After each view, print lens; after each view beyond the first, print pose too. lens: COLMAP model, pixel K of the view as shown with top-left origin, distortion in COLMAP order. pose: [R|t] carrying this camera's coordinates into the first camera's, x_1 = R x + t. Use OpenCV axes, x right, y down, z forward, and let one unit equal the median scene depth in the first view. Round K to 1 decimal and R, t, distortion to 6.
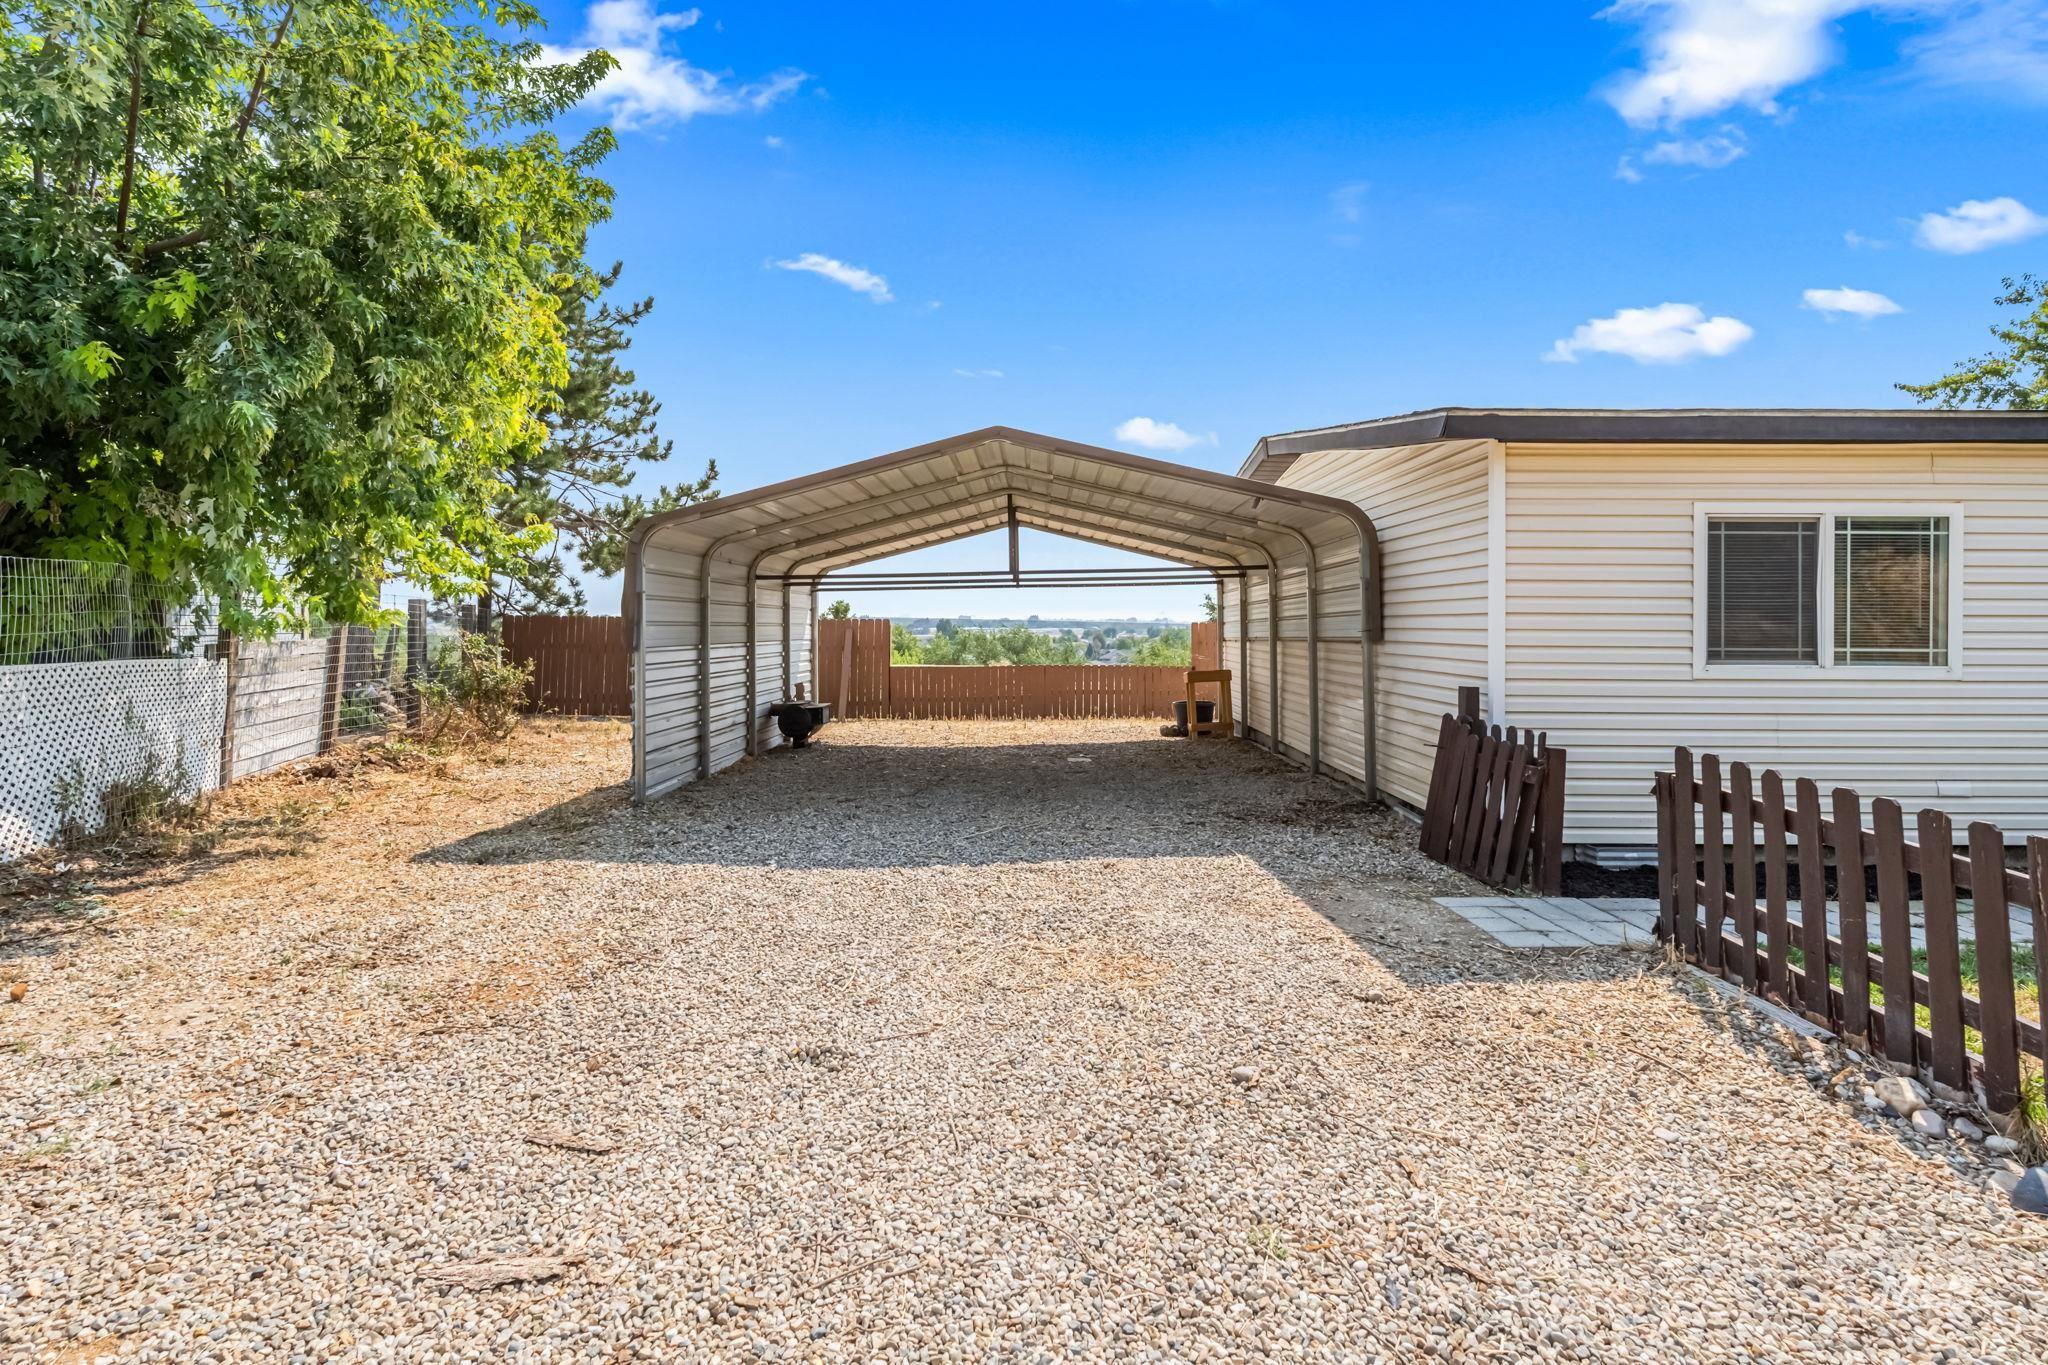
lens RADIAL K [[927.9, 0, 1022.6], [0, 927.9, 625.7], [0, 0, 1]] dist [0.000164, -0.000236]
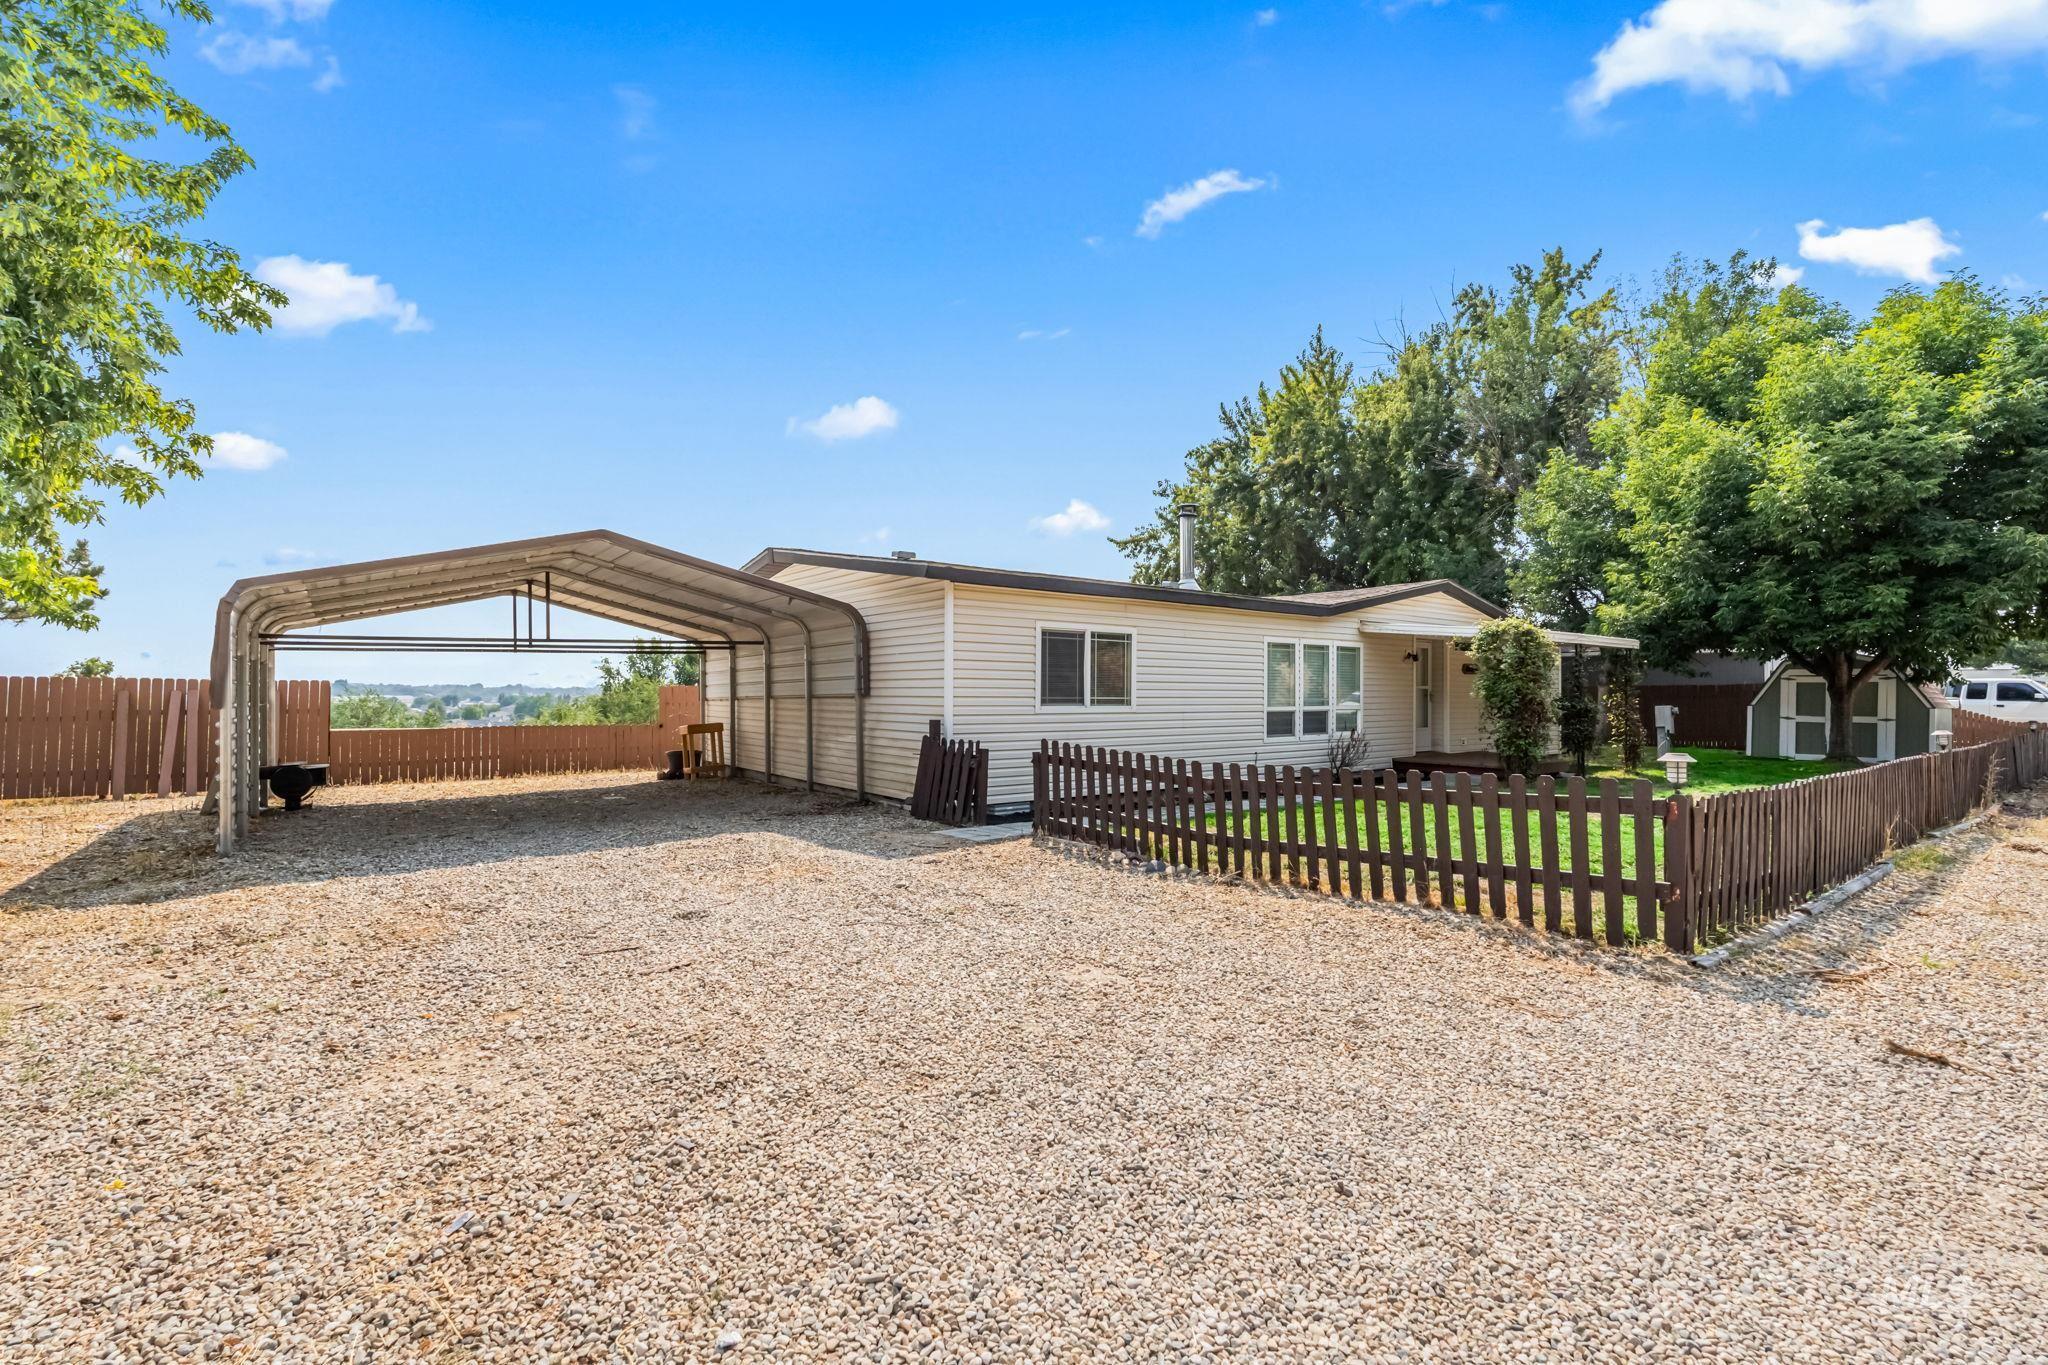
lens RADIAL K [[905.3, 0, 1015.2], [0, 905.3, 678.8], [0, 0, 1]] dist [-0.000719, -0.000230]
pose [[0.794069, 0.008614, 0.607767, -0.333833], [0.000516, 0.999890, -0.014845, 0.010311], [-0.607827, 0.012101, 0.793977, -0.341141]]
